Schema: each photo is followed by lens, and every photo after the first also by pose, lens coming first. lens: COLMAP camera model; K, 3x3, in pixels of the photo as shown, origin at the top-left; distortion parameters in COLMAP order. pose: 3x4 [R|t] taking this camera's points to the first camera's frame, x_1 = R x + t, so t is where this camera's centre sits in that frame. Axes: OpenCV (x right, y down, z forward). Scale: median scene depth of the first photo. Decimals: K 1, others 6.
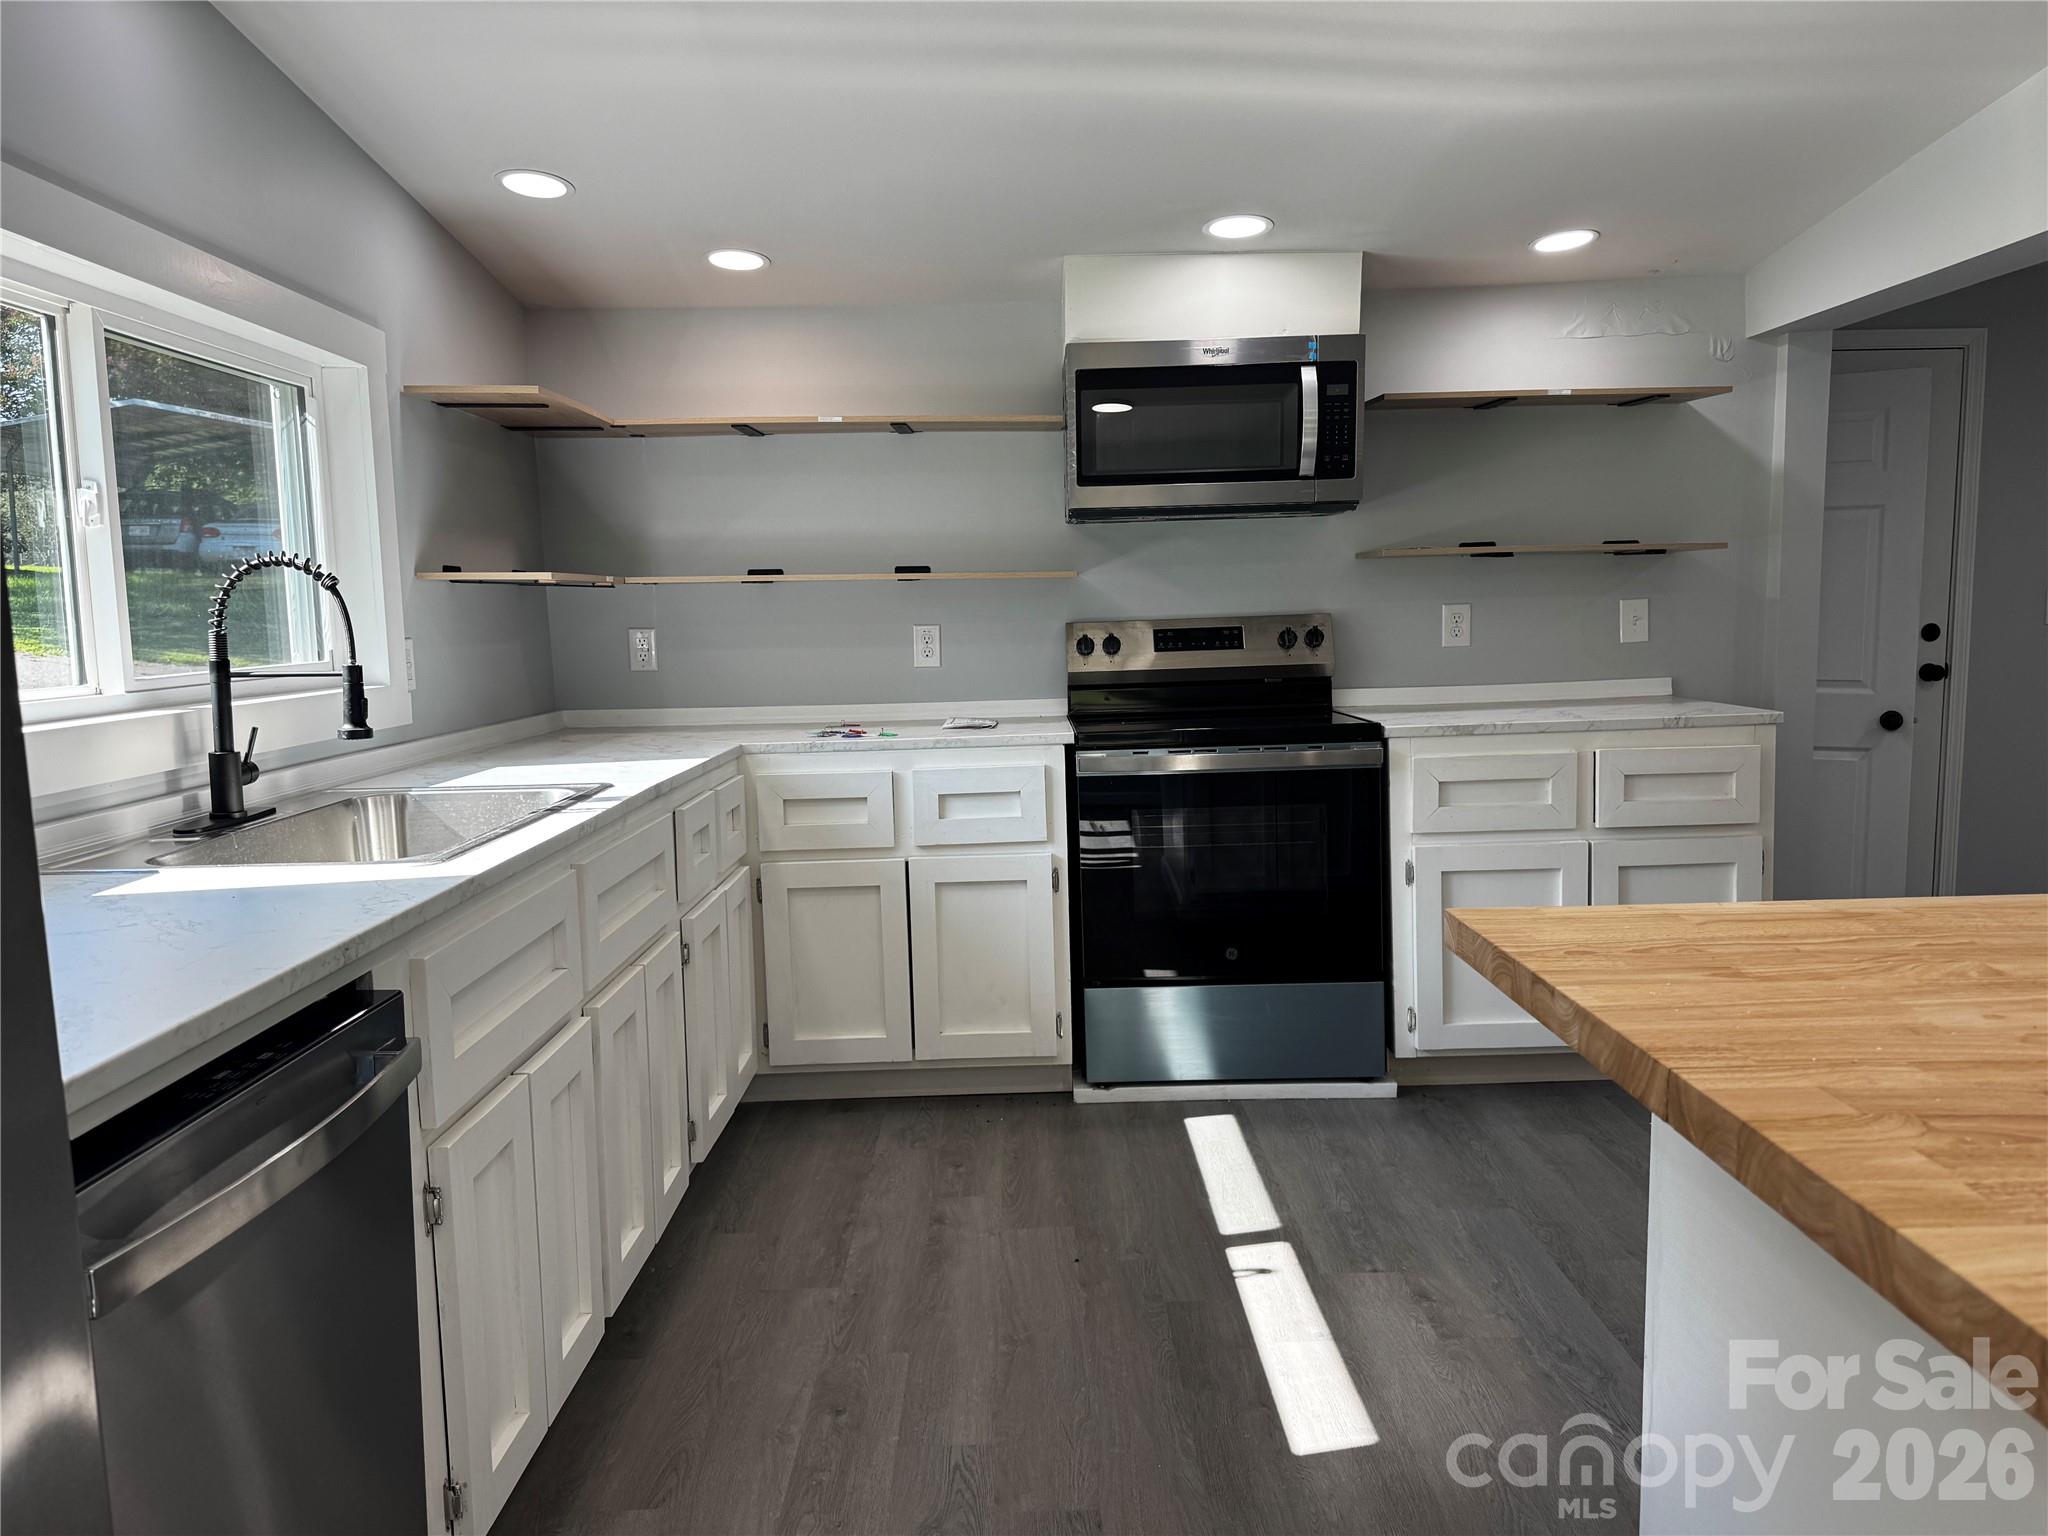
lens RADIAL K [[1425.1, 0, 1027.6], [0, 1425.1, 758.4], [0, 0, 1]] dist [0.011399, 0.001706]
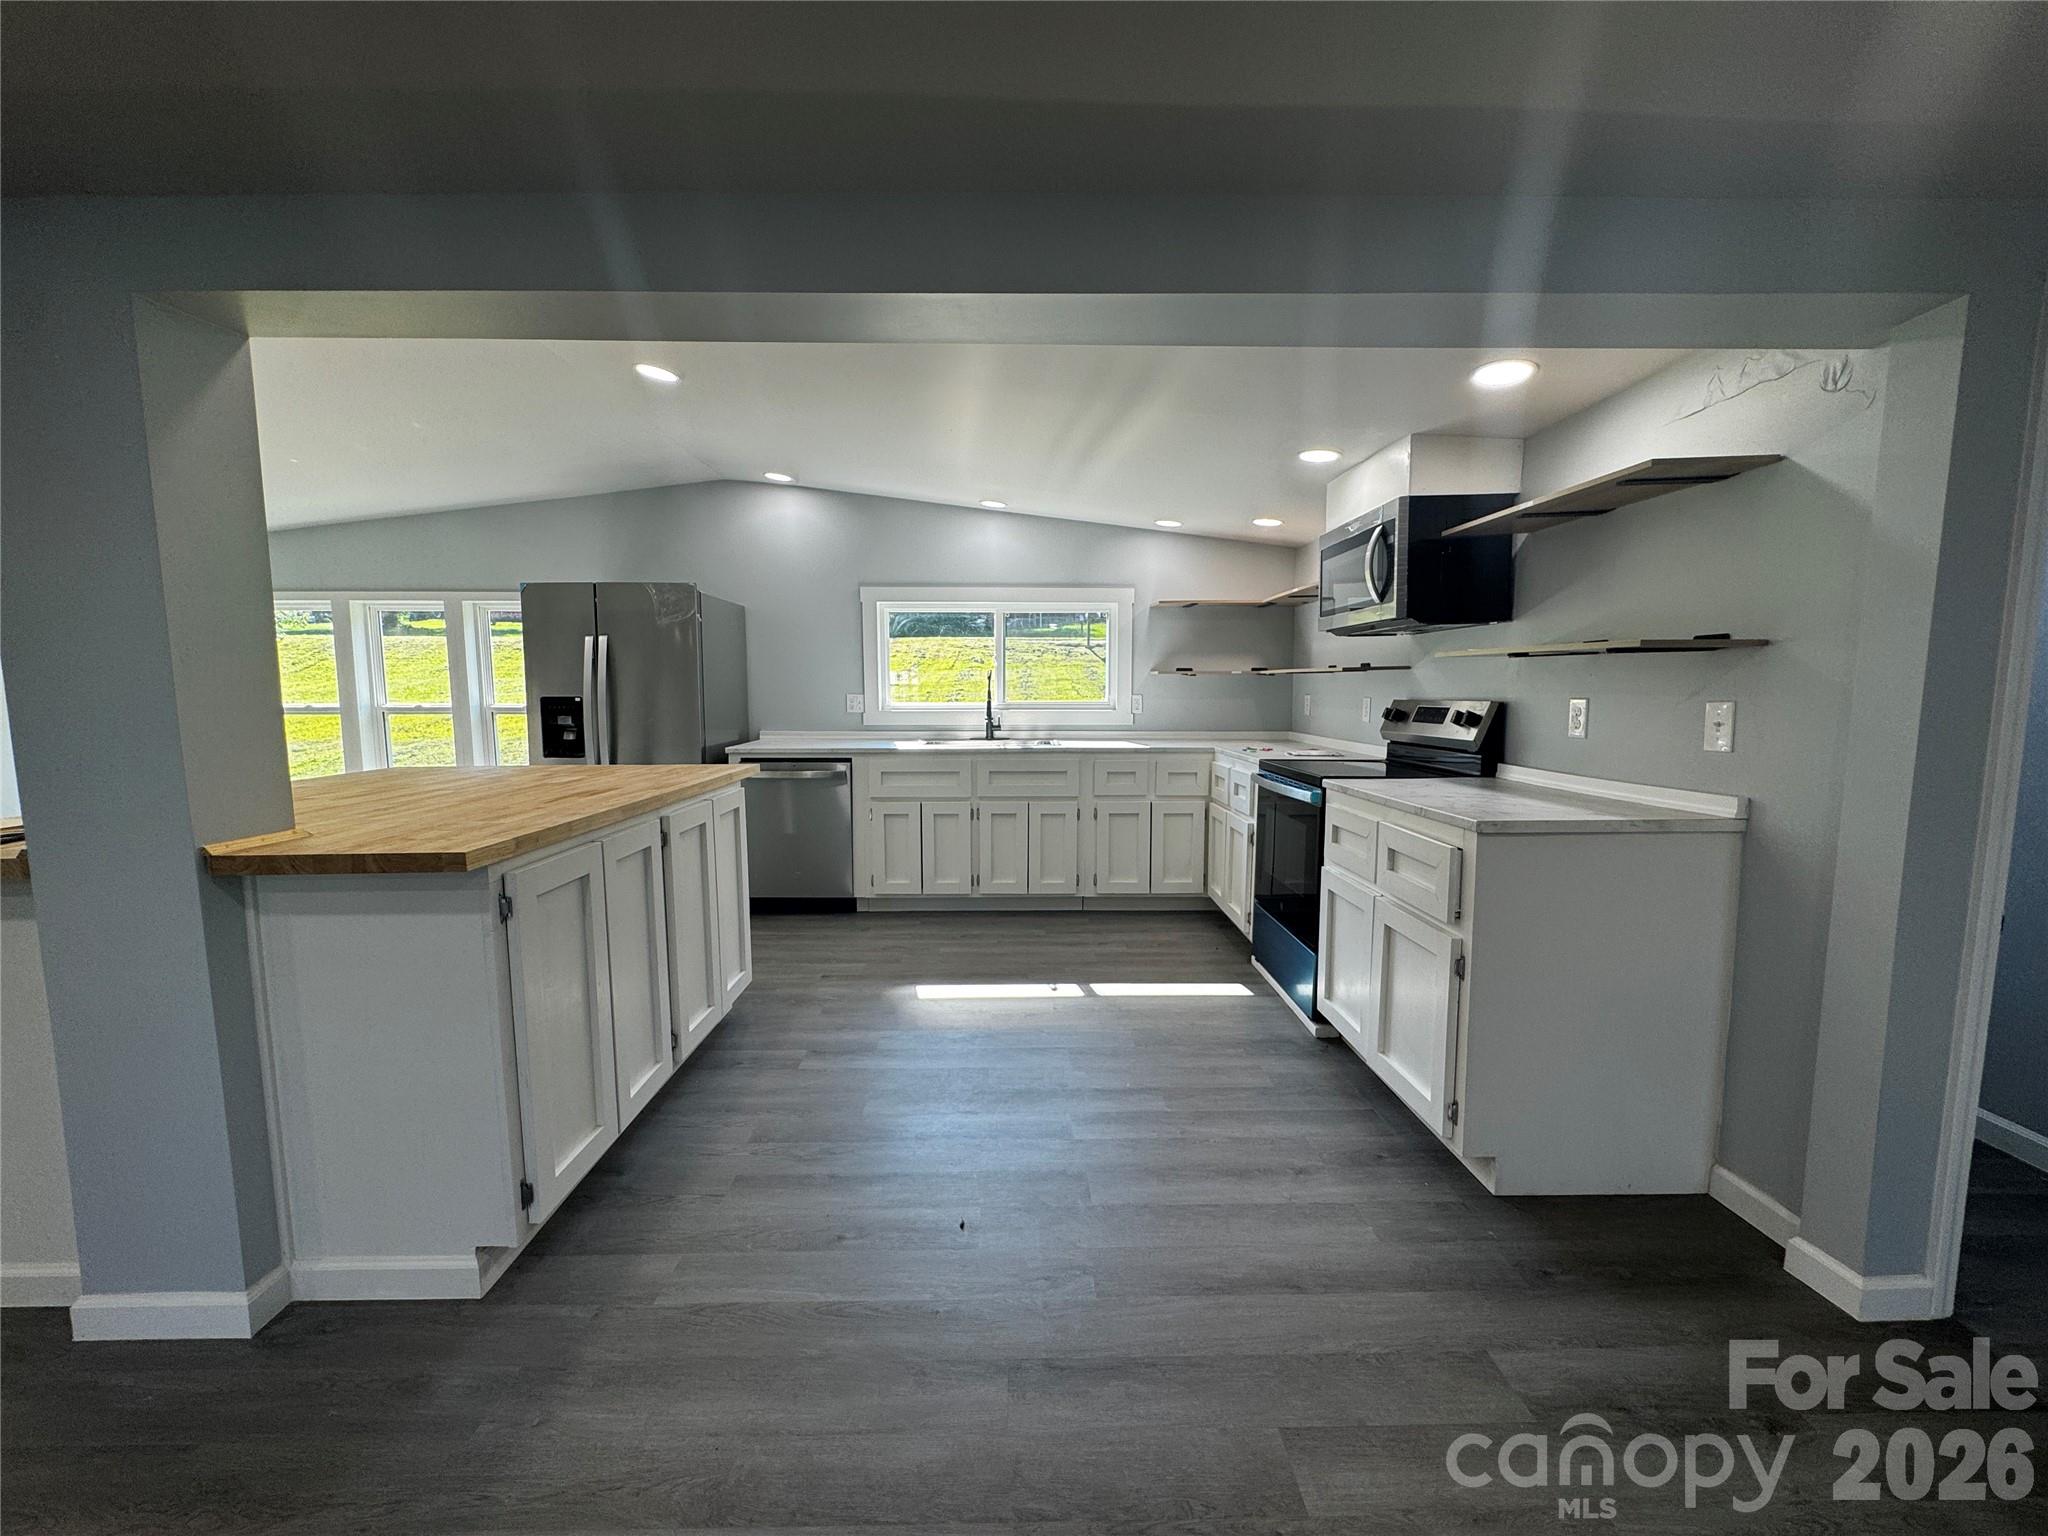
lens RADIAL K [[823.8, 0, 1021.4], [0, 823.8, 768.0], [0, 0, 1]] dist [-0.002235, 0.000081]
pose [[-0.002288, 0.122522, -0.992463, 1.205590], [-0.103874, 0.987068, 0.122096, -0.116954], [0.994588, 0.103370, 0.010469, 0.772122]]
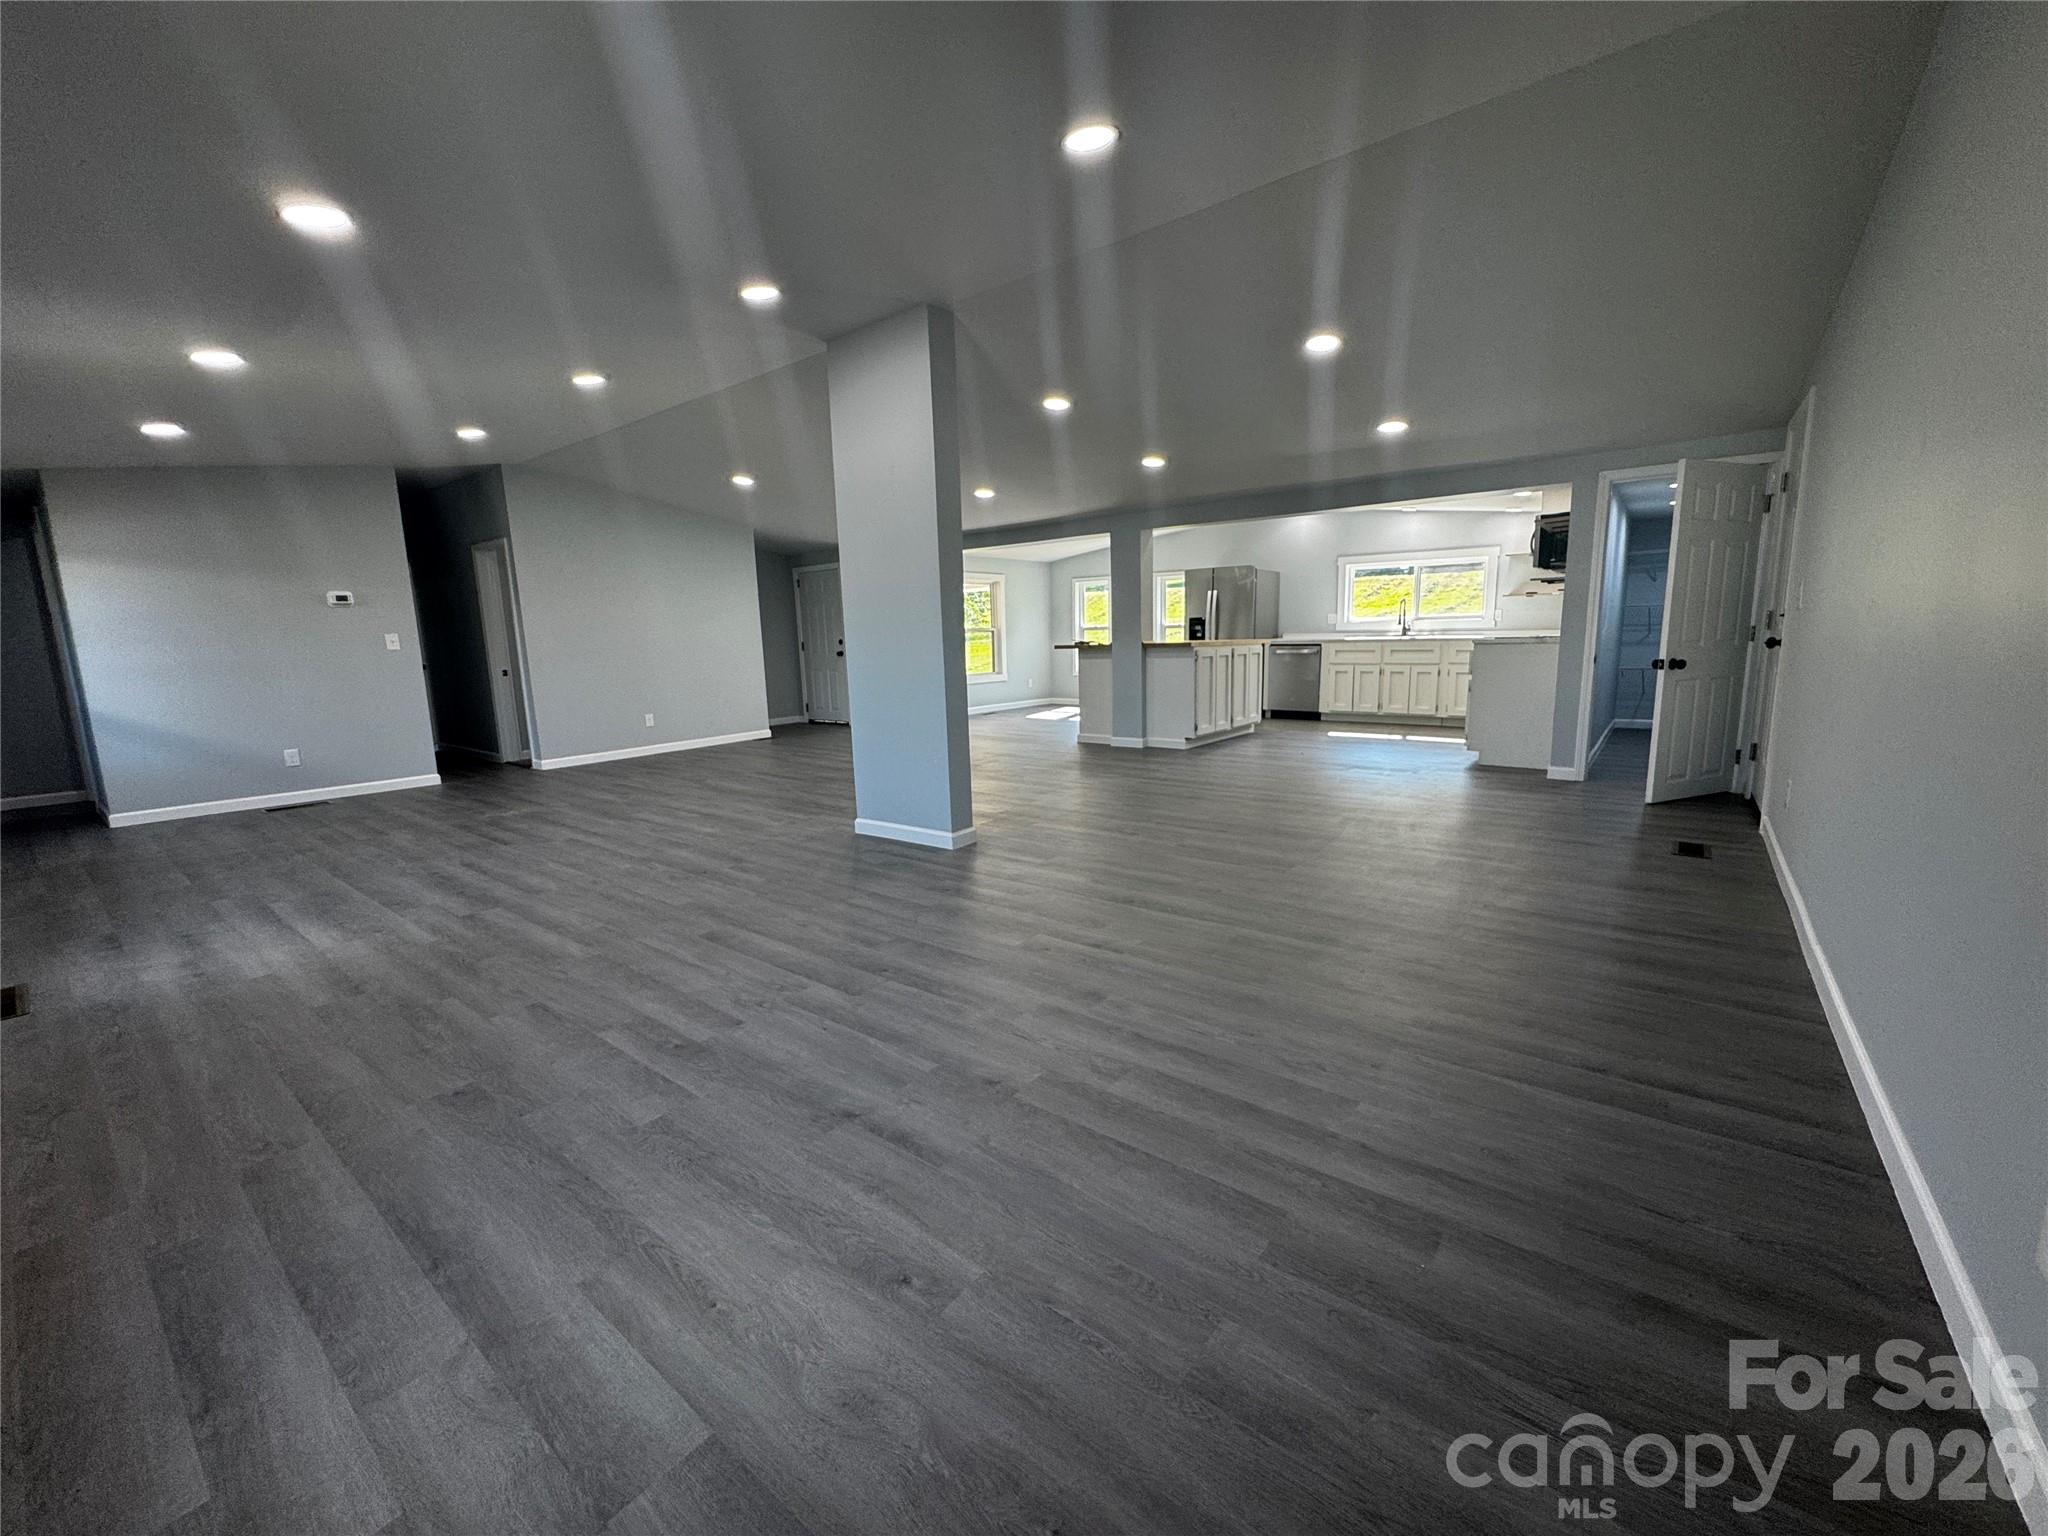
lens RADIAL K [[823.8, 0, 1027.7], [0, 823.8, 768.9], [0, 0, 1]] dist [-0.002235, 0.000081]
pose [[-0.624504, 0.162127, -0.764009, 2.805972], [-0.047016, 0.968640, 0.243981, -0.167775], [0.779605, 0.188288, -0.597296, 1.532042]]
